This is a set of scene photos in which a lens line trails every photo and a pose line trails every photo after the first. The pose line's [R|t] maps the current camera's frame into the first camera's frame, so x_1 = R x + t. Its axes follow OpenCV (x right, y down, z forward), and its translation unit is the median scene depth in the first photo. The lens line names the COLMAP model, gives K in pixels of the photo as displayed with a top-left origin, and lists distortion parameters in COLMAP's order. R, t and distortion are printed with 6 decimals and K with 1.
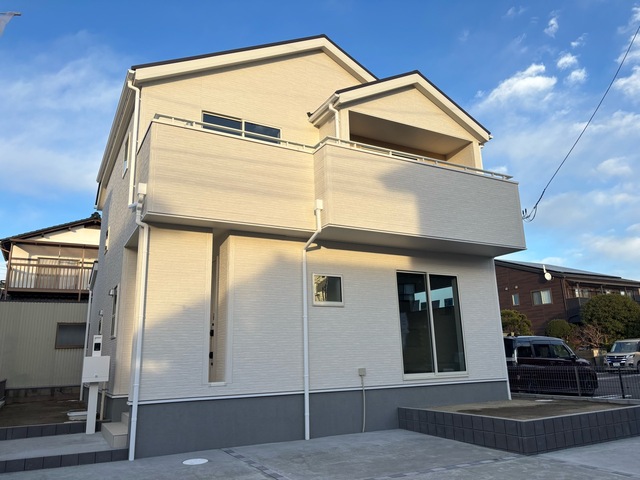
lens RADIAL K [[486.0, 0, 320.0], [0, 486.0, 237.7], [0, 0, 1]] dist [0.030013, -0.016296]
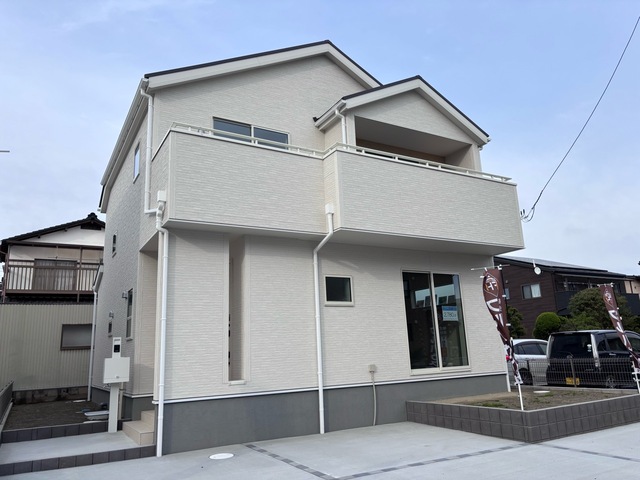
lens RADIAL K [[486.0, 0, 323.7], [0, 486.0, 240.3], [0, 0, 1]] dist [0.030013, -0.016296]
pose [[0.999532, -0.010391, 0.028780, -0.040757], [0.010014, 0.999862, 0.013235, -0.012514], [-0.028914, -0.012940, 0.999498, -0.034973]]
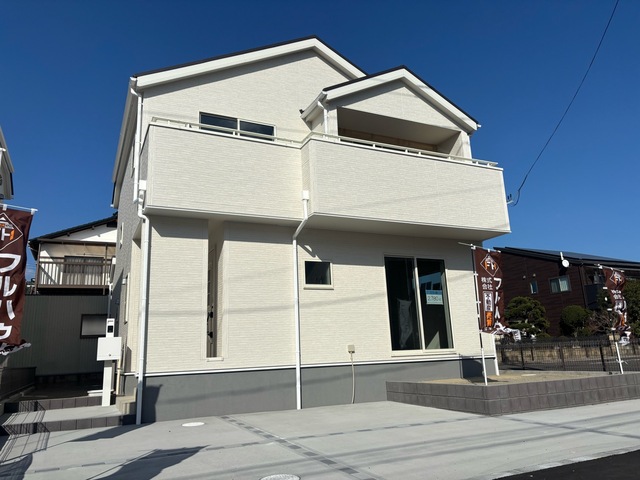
lens RADIAL K [[486.0, 0, 321.2], [0, 486.0, 237.0], [0, 0, 1]] dist [0.030013, -0.016296]
pose [[0.998558, -0.026934, -0.046434, 0.071305], [0.027332, 0.999595, 0.007957, 0.015962], [0.046201, -0.009214, 0.998890, -0.075252]]
